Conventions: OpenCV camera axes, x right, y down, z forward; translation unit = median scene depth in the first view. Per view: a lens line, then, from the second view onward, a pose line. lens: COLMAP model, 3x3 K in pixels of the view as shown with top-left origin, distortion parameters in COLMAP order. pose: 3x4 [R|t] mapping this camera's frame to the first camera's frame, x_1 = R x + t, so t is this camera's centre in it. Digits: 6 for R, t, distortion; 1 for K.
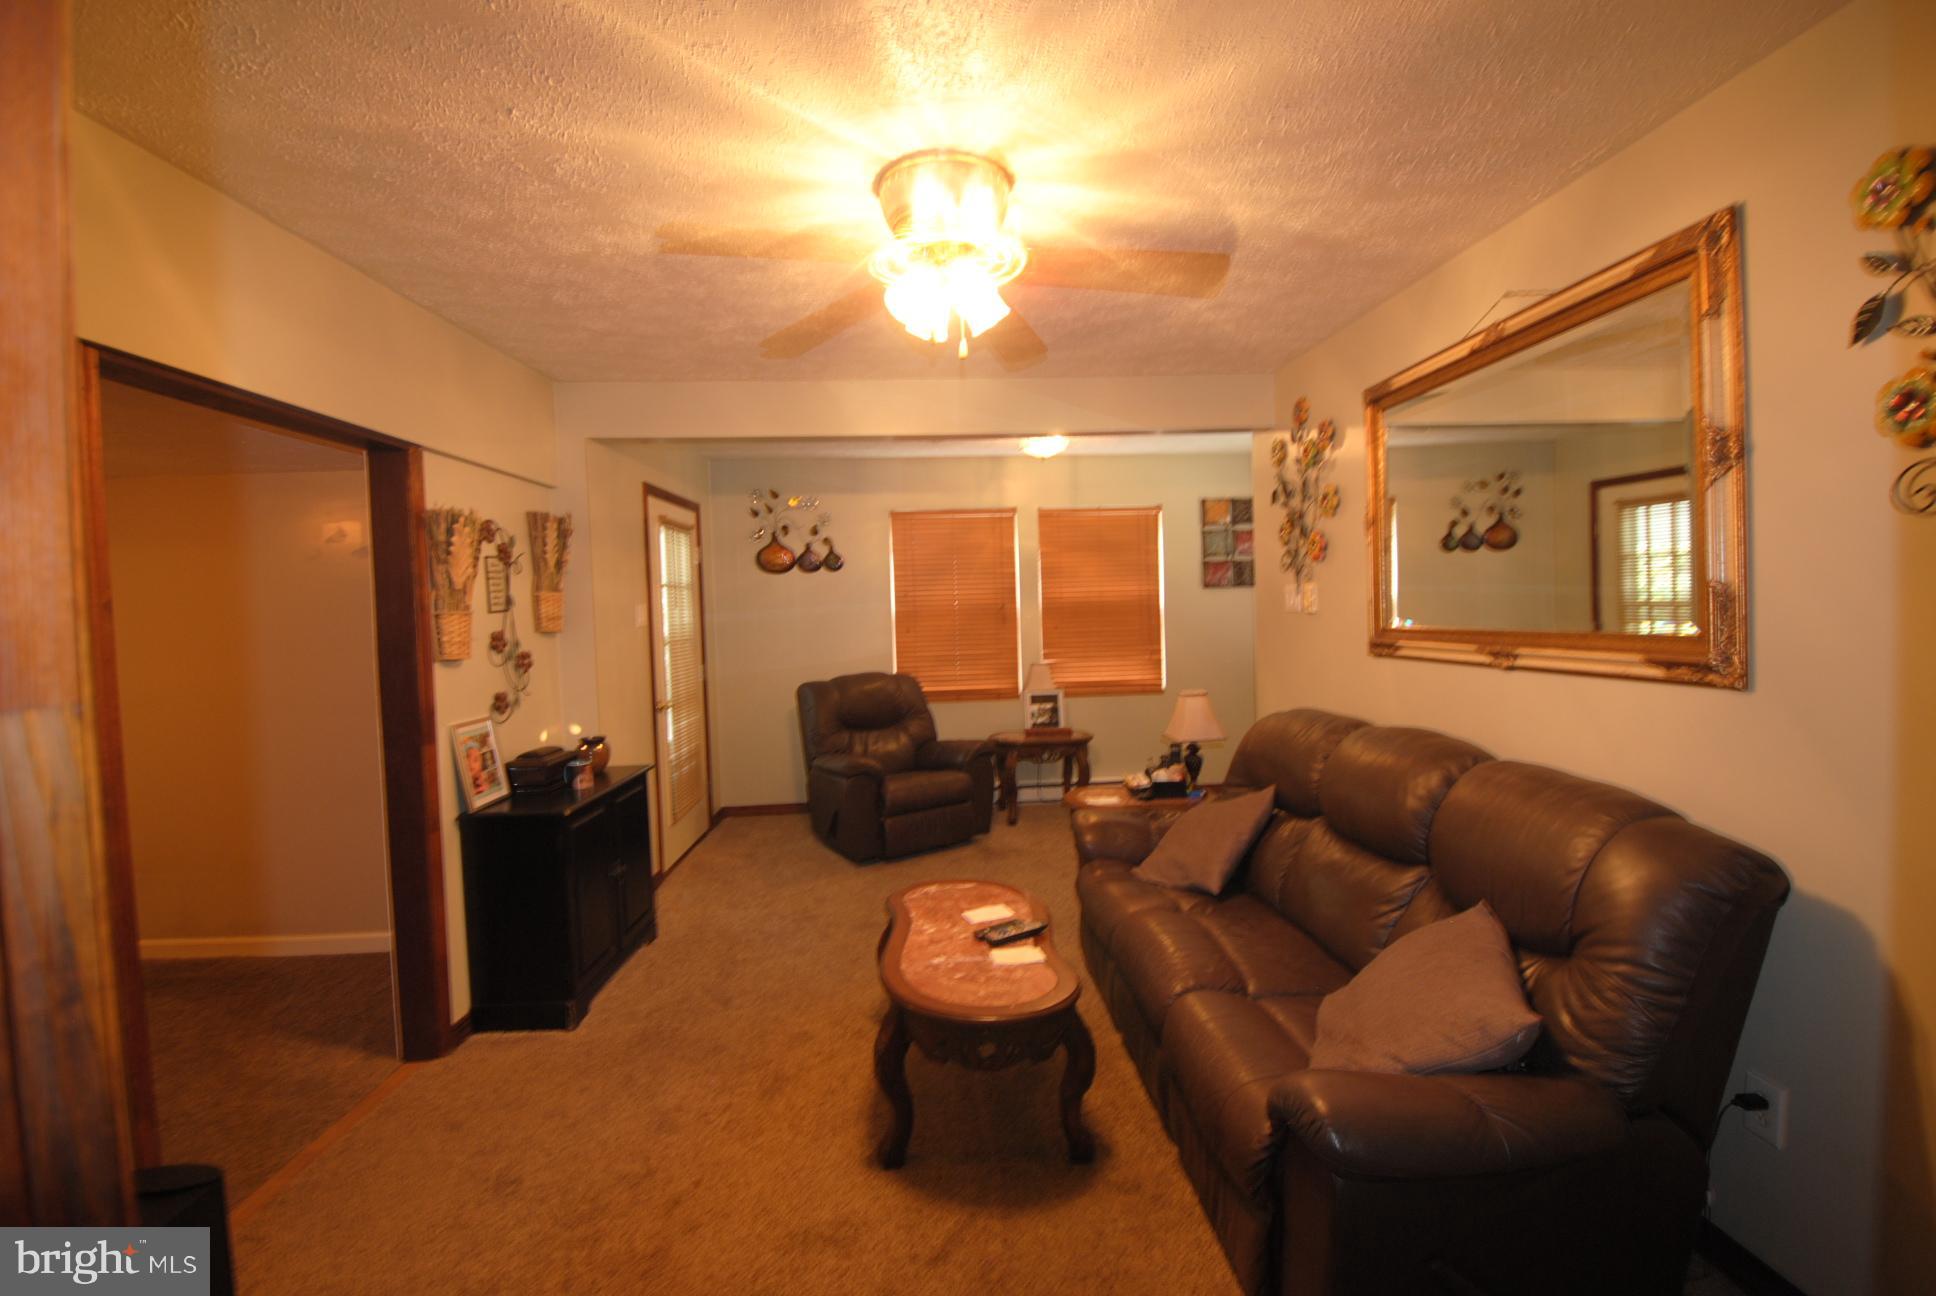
lens RADIAL K [[851.1, 0, 984.6], [0, 851.1, 639.1], [0, 0, 1]] dist [-0.005396, -0.001415]
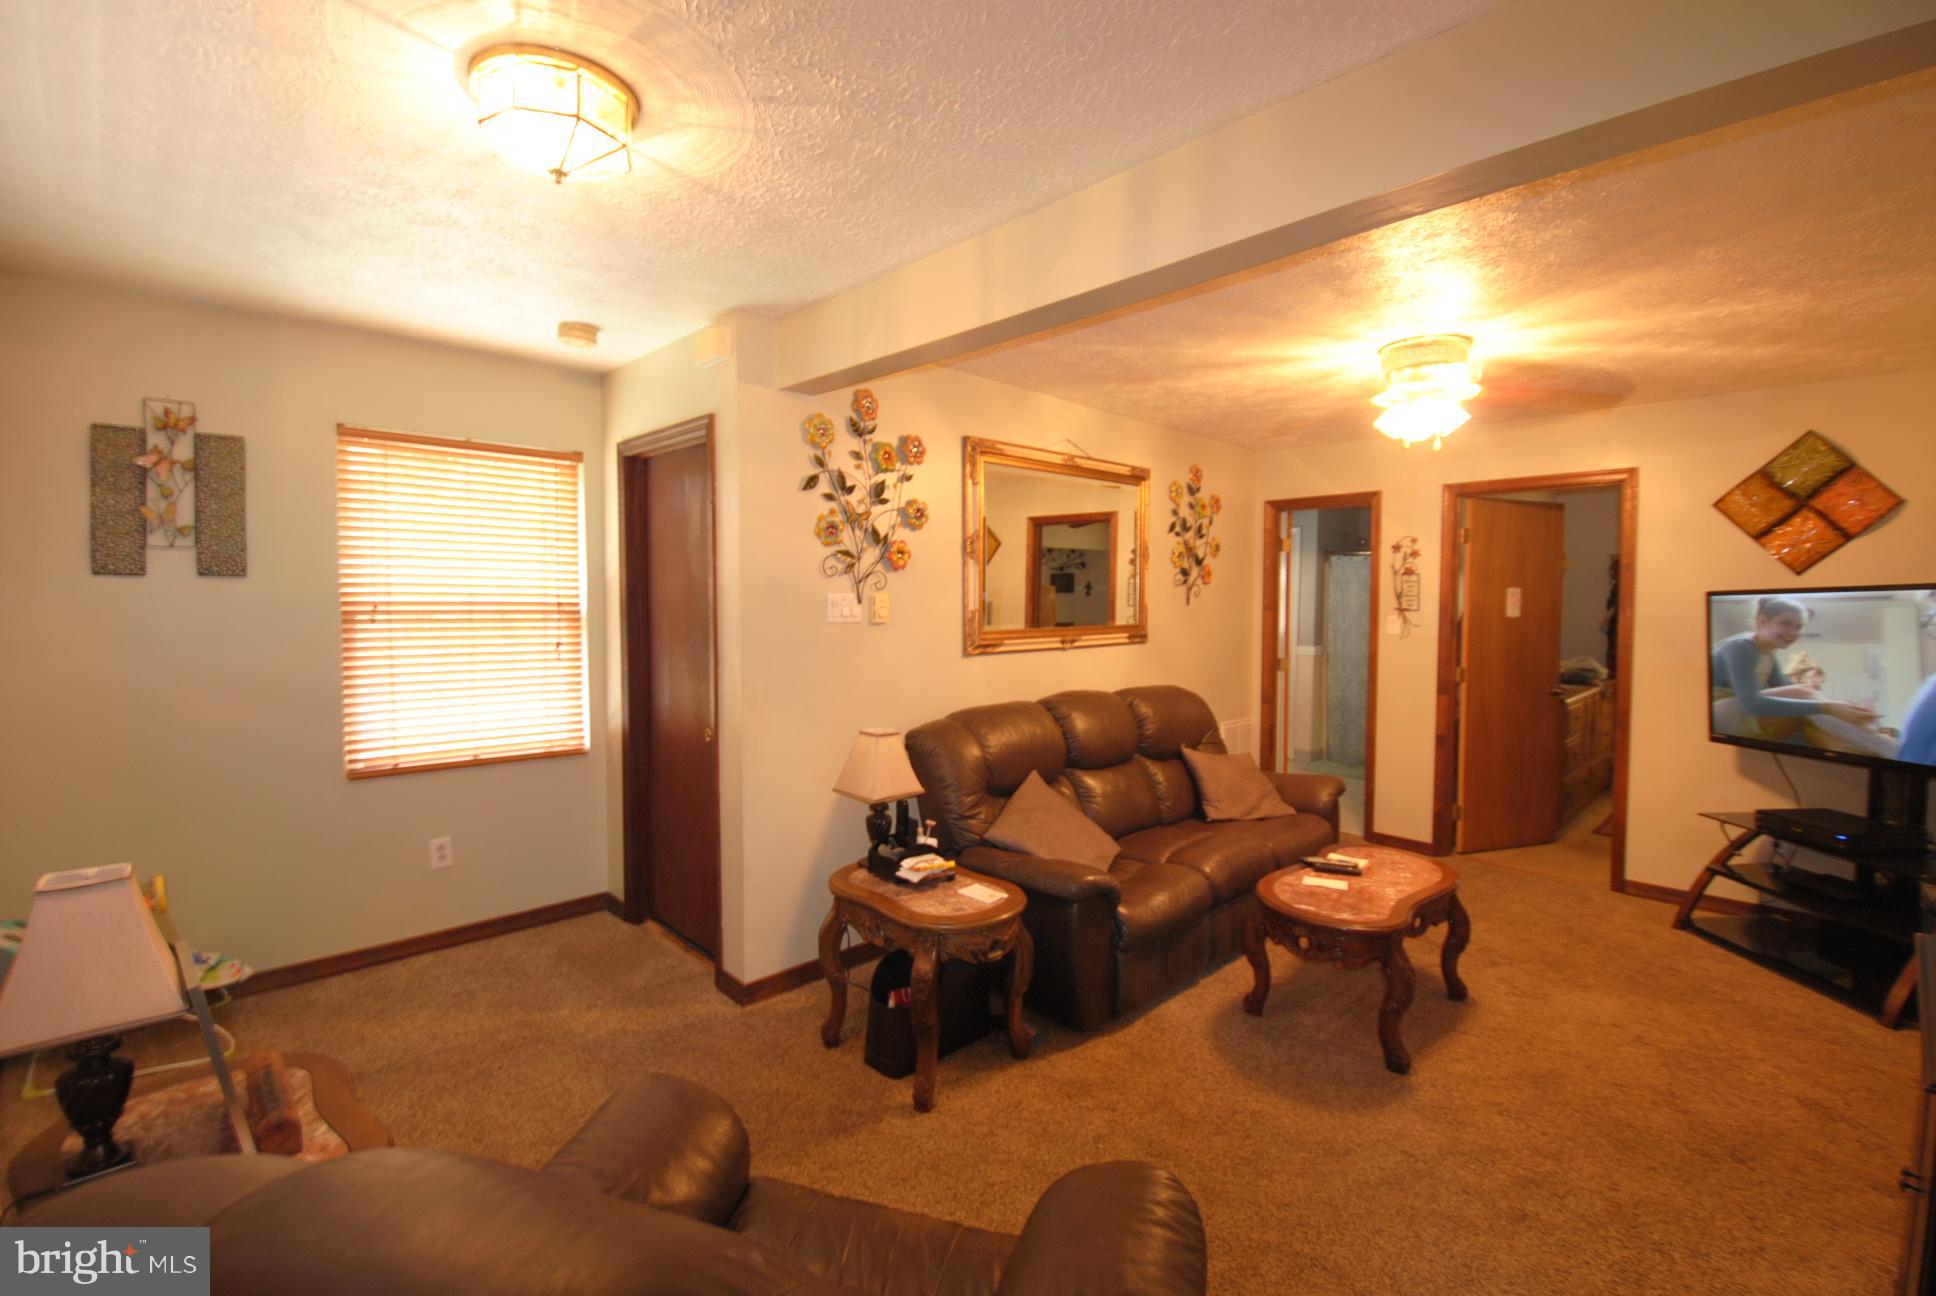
lens RADIAL K [[851.1, 0, 968.2], [0, 851.1, 637.6], [0, 0, 1]] dist [-0.005396, -0.001415]
pose [[-0.645140, -0.006391, 0.764037, -0.379215], [0.045769, 0.997846, 0.046993, -0.051027], [-0.762692, 0.065286, -0.643458, 1.430074]]
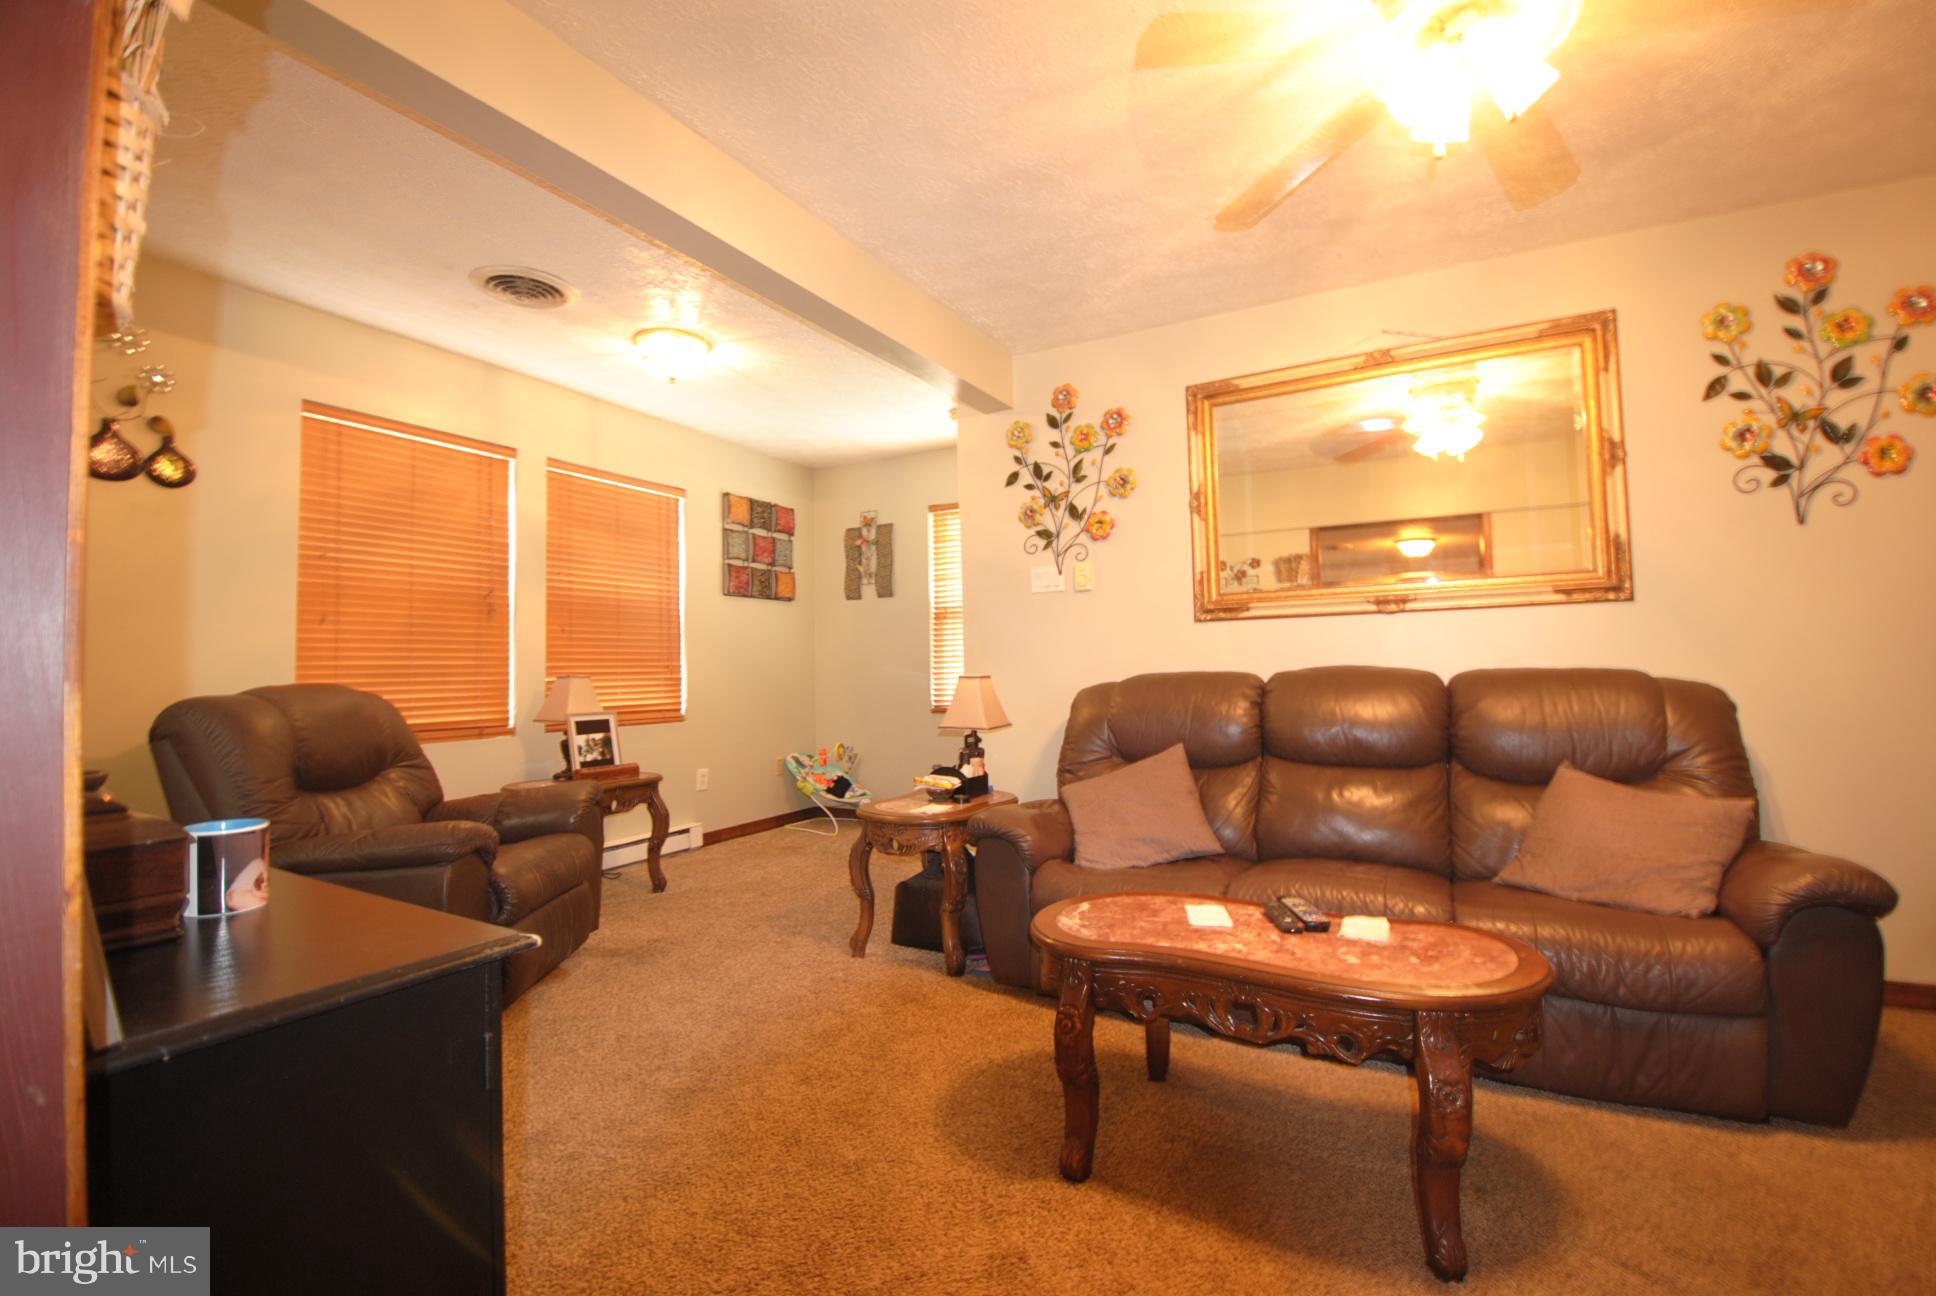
lens RADIAL K [[851.1, 0, 971.5], [0, 851.1, 640.0], [0, 0, 1]] dist [-0.005396, -0.001415]
pose [[0.537952, 0.048775, 0.841563, -0.505499], [0.035839, 0.996099, -0.080641, 0.097244], [-0.842213, 0.073542, 0.534105, 0.531189]]
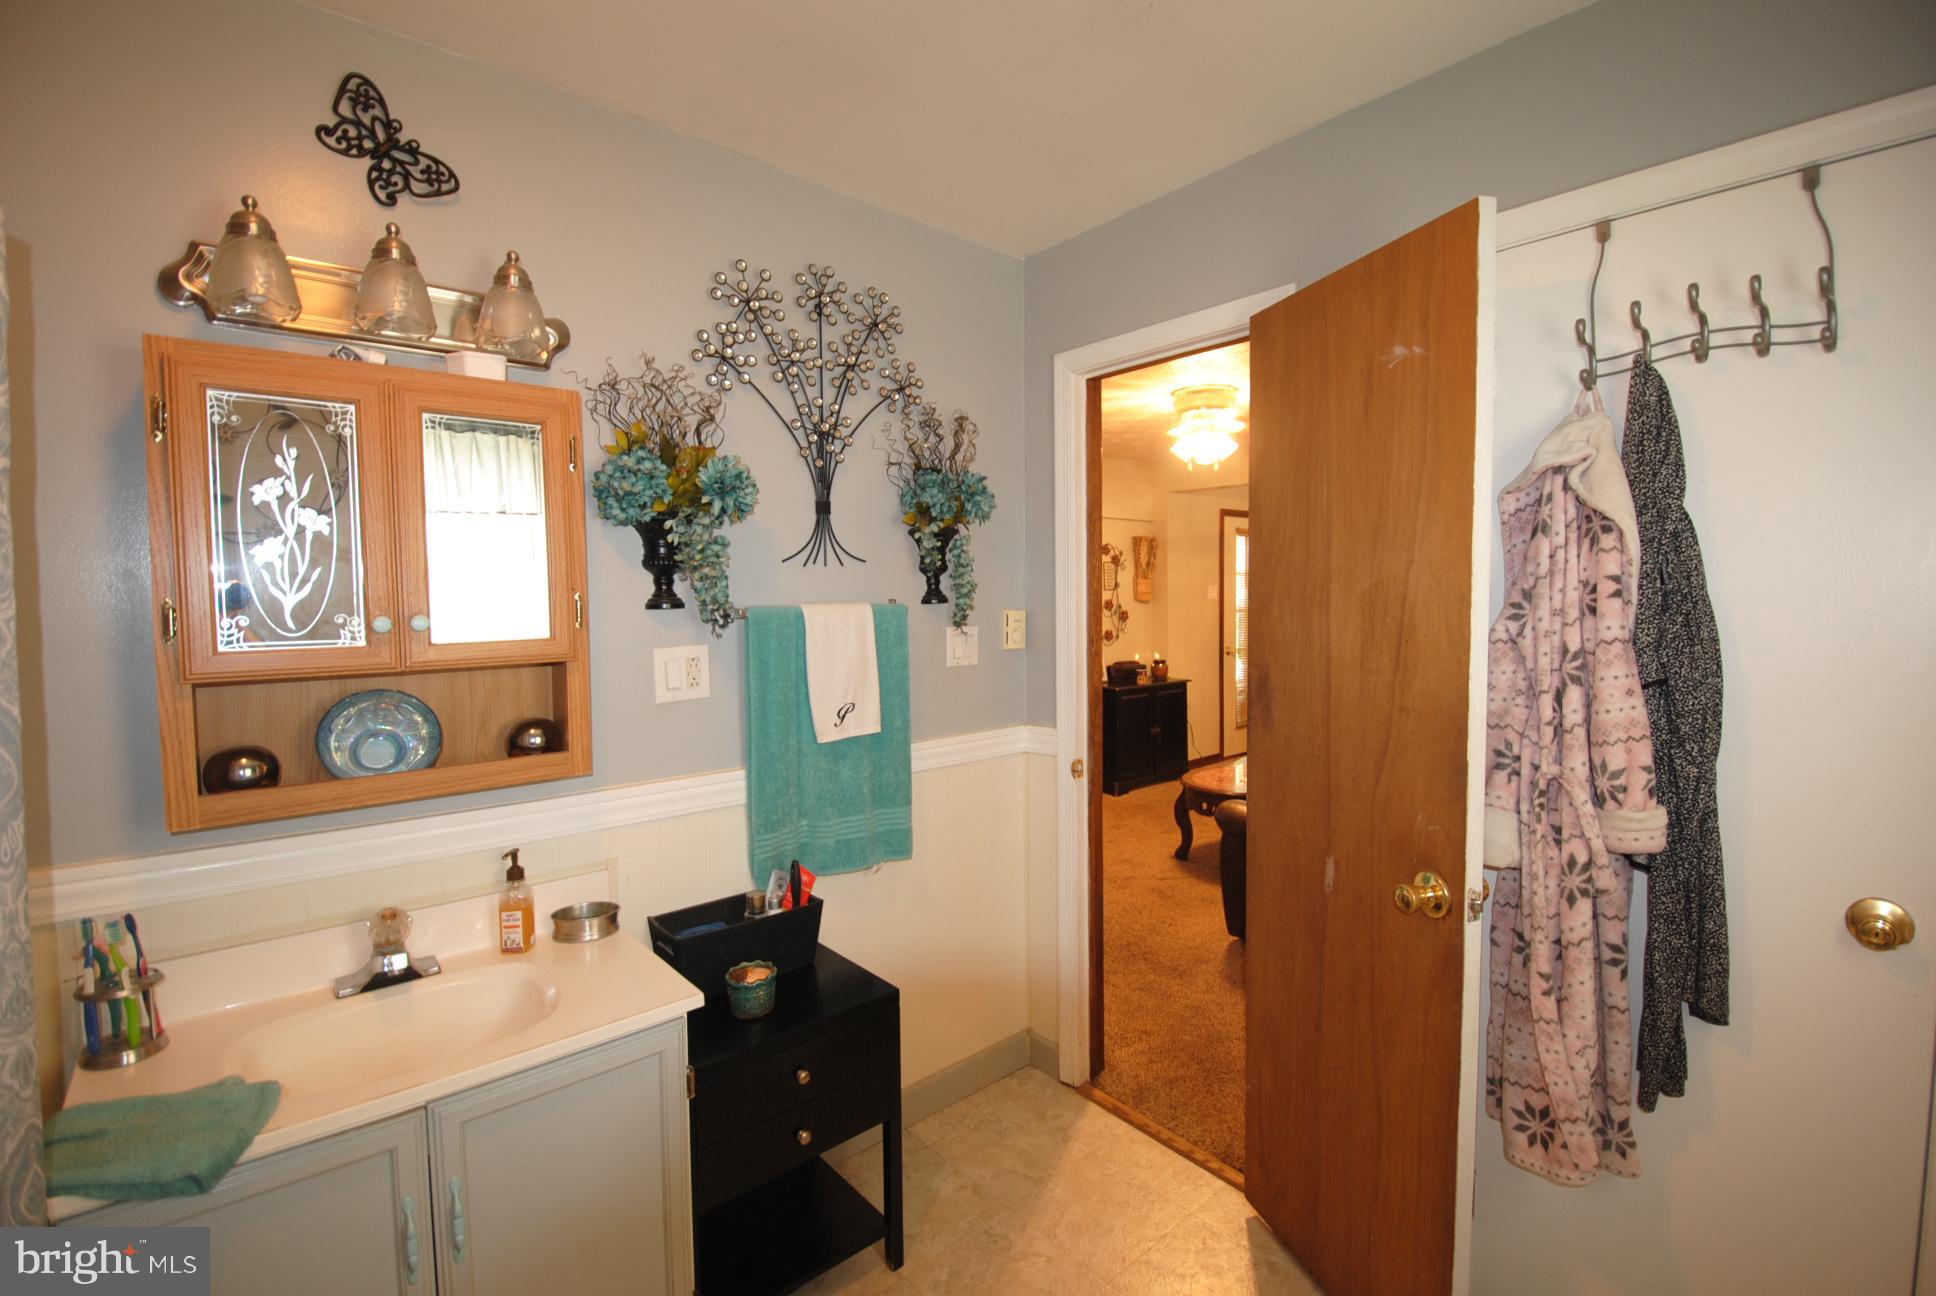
lens RADIAL K [[851.1, 0, 968.7], [0, 851.1, 640.8], [0, 0, 1]] dist [-0.005396, -0.001415]
pose [[0.595870, 0.062051, -0.800680, 0.713459], [-0.032460, 0.998057, 0.053191, -0.007514], [0.802424, -0.005705, 0.596726, -0.388458]]
